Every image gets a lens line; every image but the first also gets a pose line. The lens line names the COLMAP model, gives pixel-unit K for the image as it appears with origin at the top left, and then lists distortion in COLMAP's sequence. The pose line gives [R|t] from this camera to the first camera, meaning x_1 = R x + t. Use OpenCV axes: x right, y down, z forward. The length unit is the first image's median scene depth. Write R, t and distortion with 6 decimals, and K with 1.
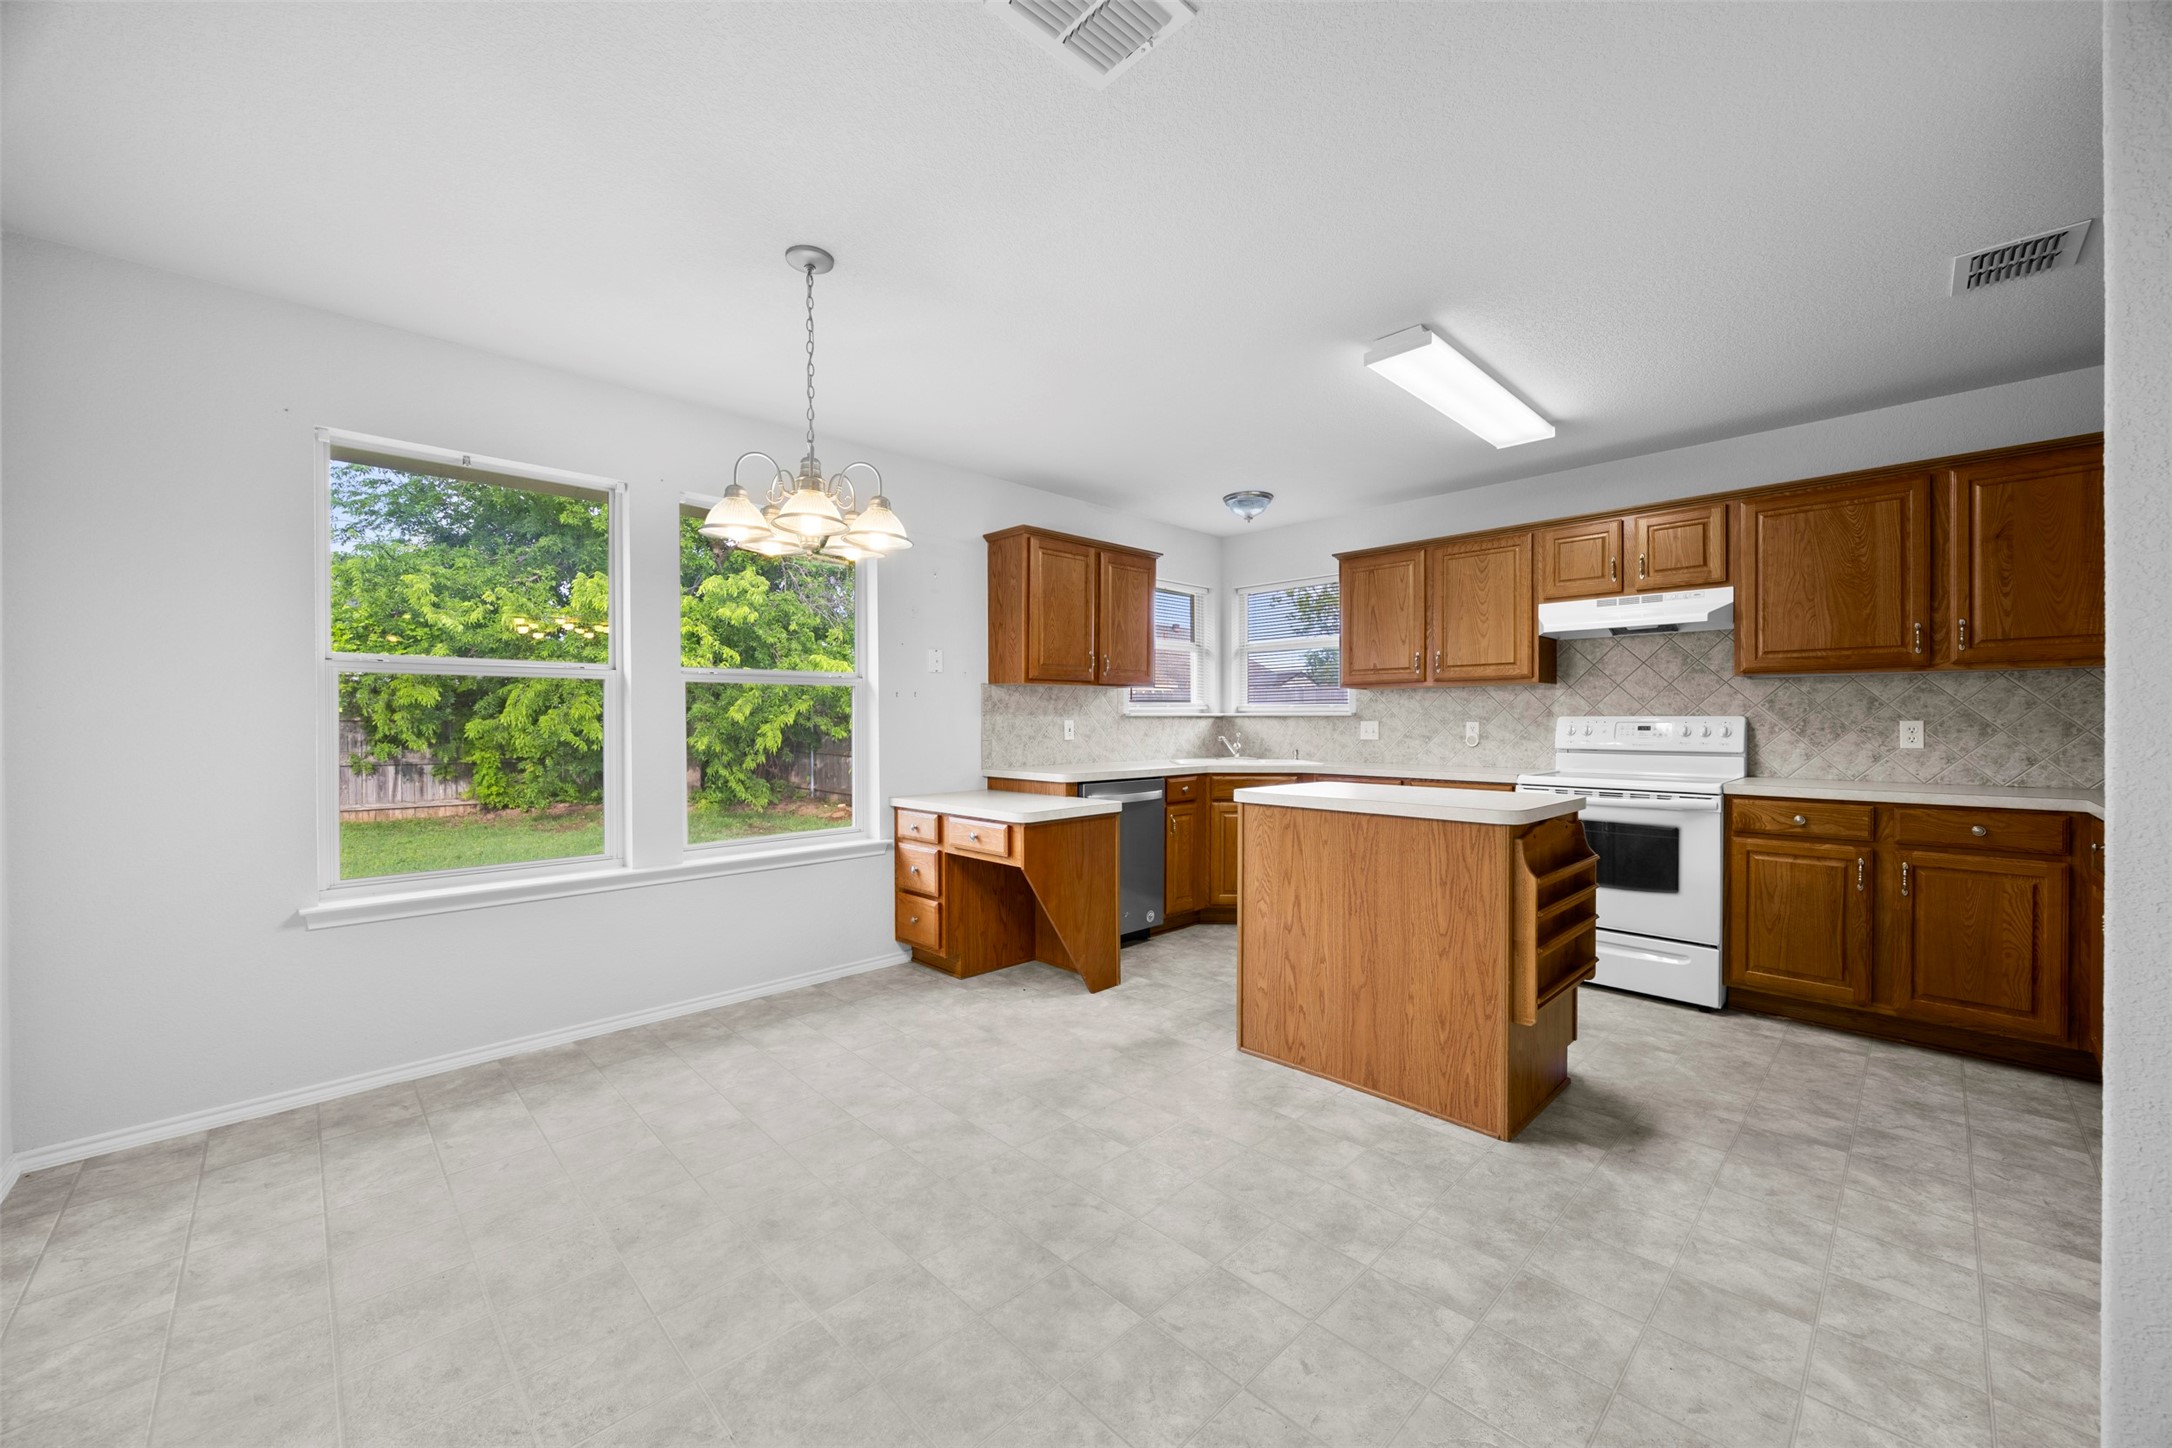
lens RADIAL K [[827.7, 0, 1086.7], [0, 827.7, 718.9], [0, 0, 1]] dist [-0.004306, 0.000066]
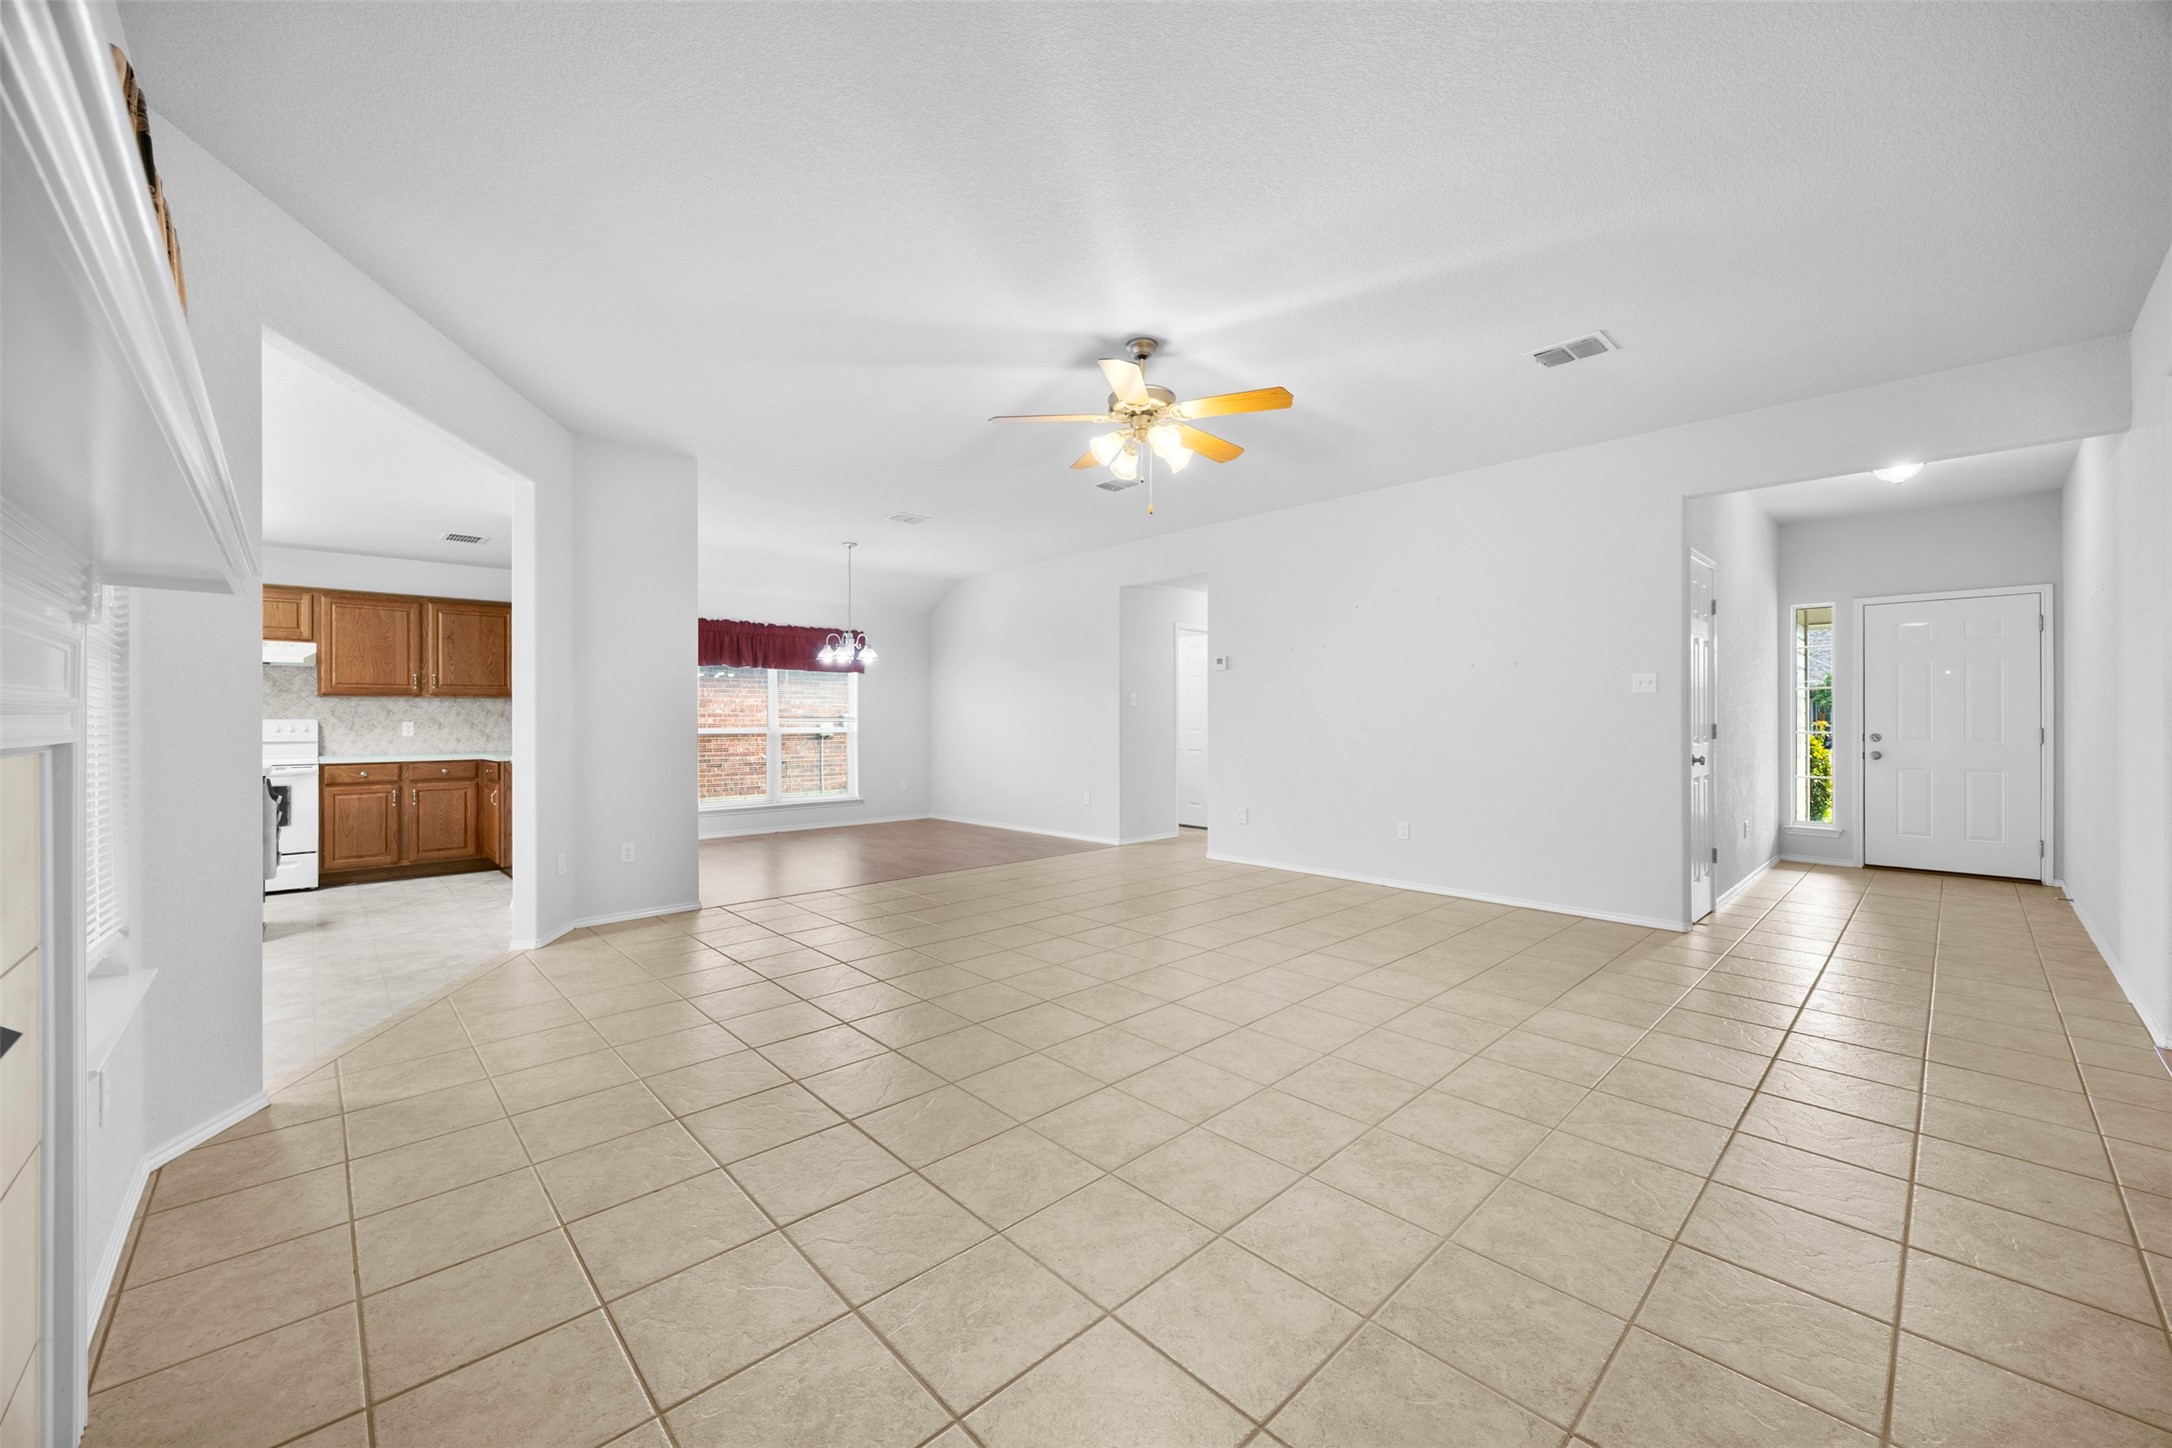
lens RADIAL K [[827.7, 0, 1088.5], [0, 827.7, 724.8], [0, 0, 1]] dist [-0.004306, 0.000066]
pose [[0.016446, -0.004307, 0.999855, -0.880805], [0.001179, 0.999990, 0.004289, 0.002490], [-0.999864, 0.001108, 0.016451, -0.612759]]
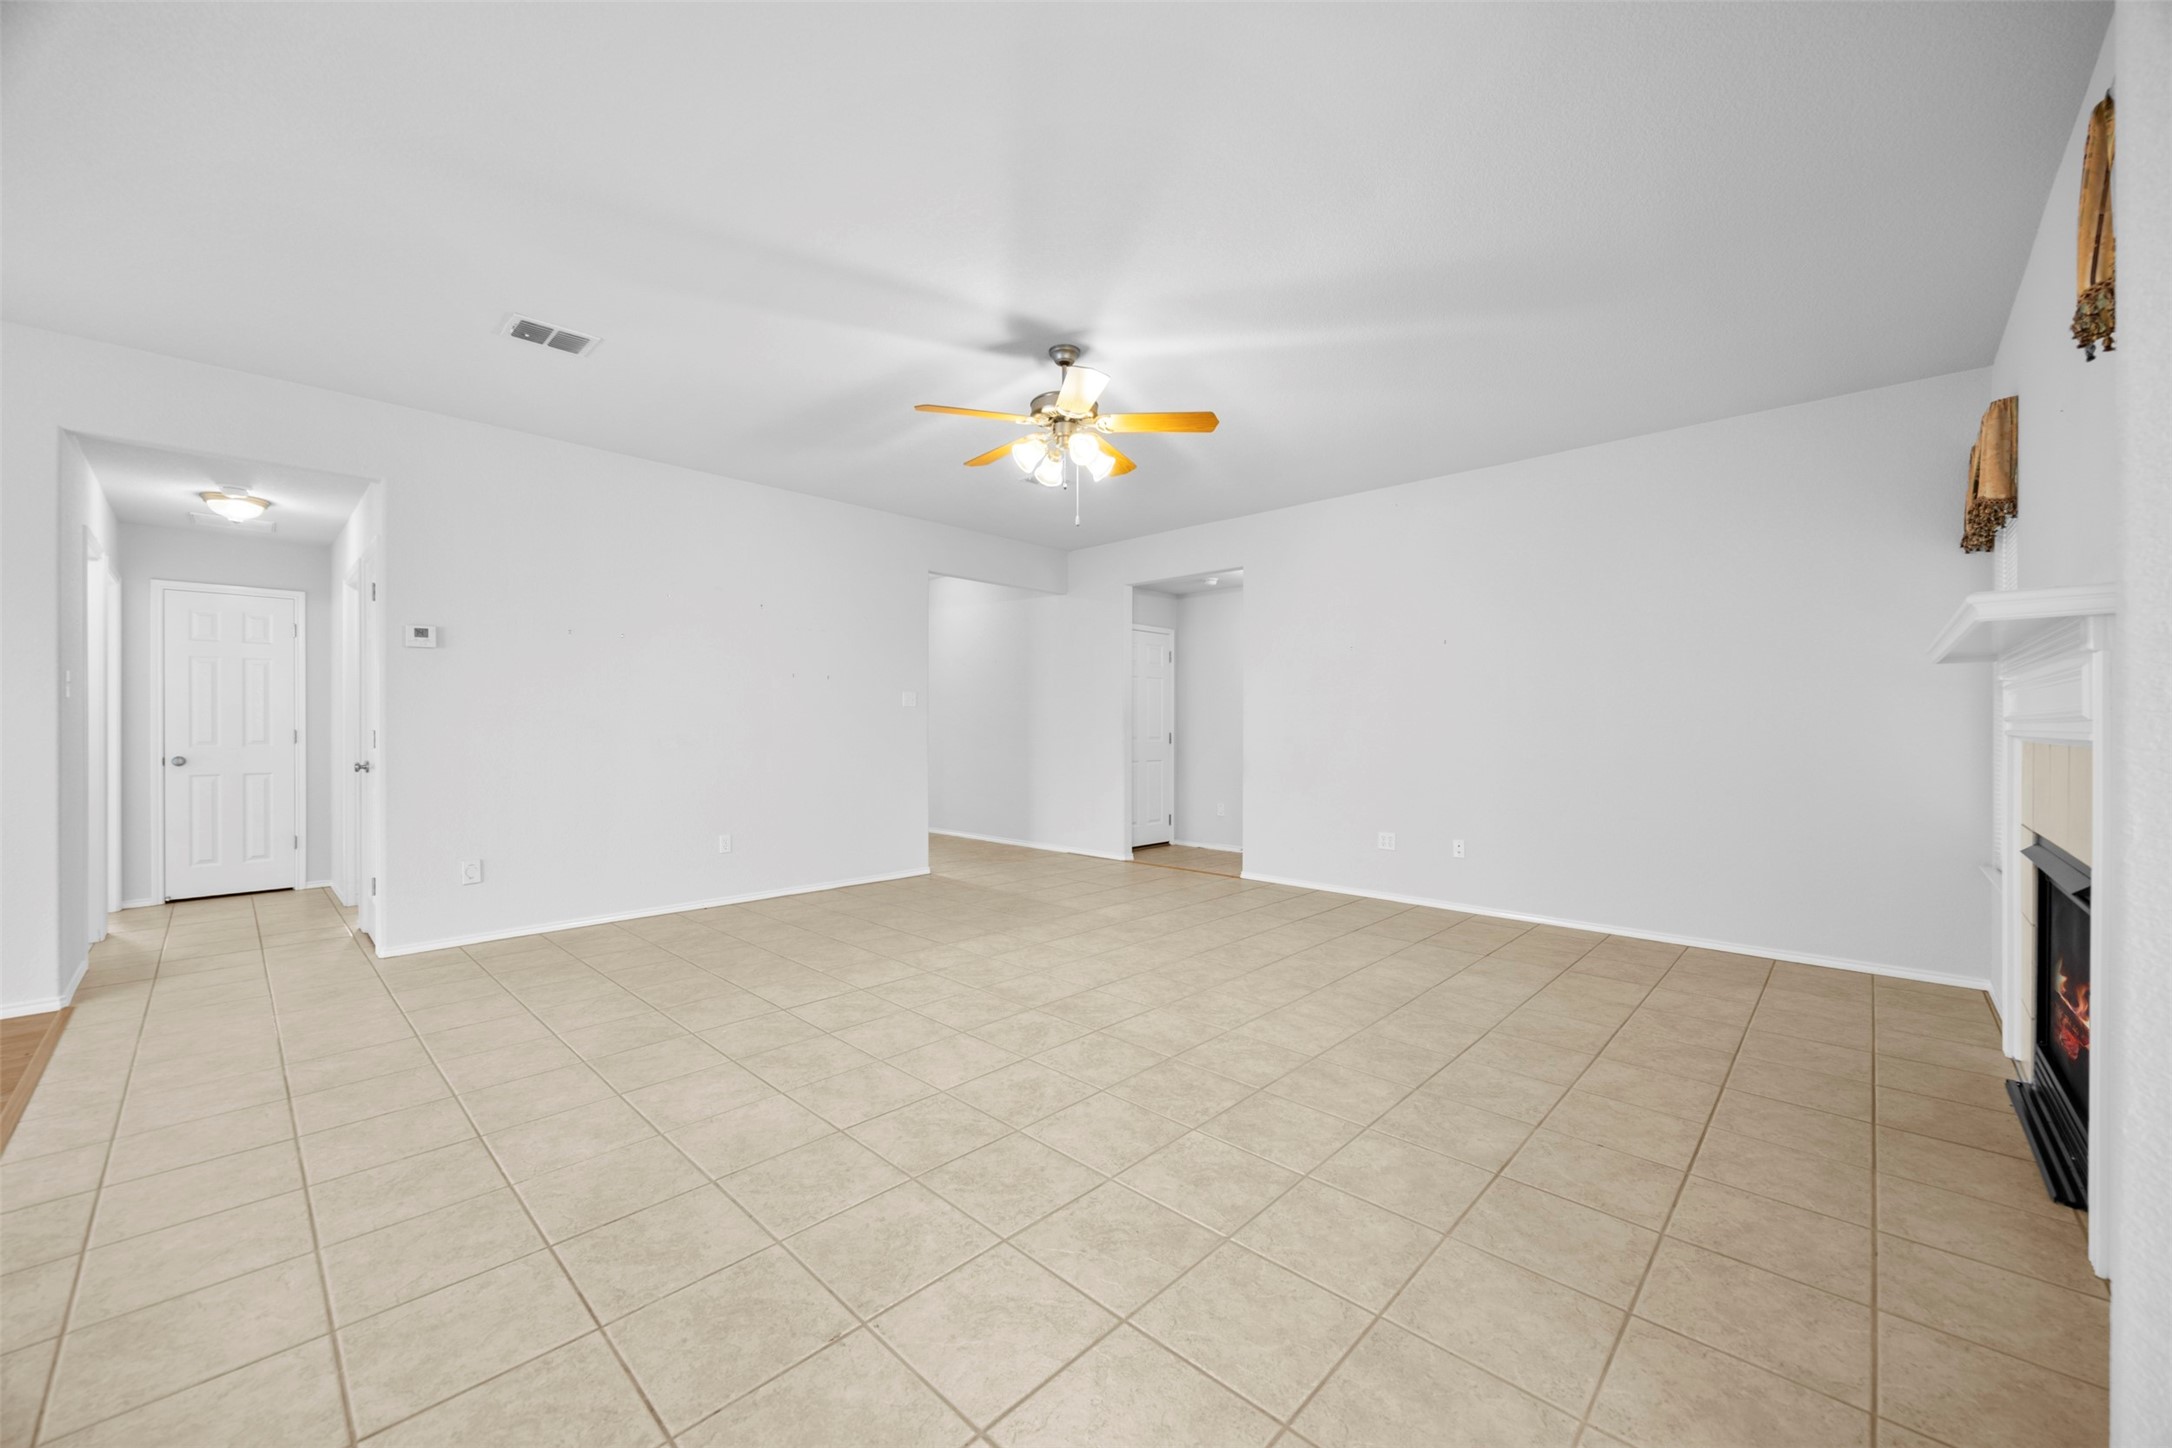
lens RADIAL K [[827.7, 0, 1090.6], [0, 827.7, 729.1], [0, 0, 1]] dist [-0.004306, 0.000066]
pose [[-0.999255, 0.002388, -0.038522, 0.119925], [0.002162, 0.999980, 0.005924, -0.000594], [0.038536, 0.005837, -0.999240, 0.334390]]
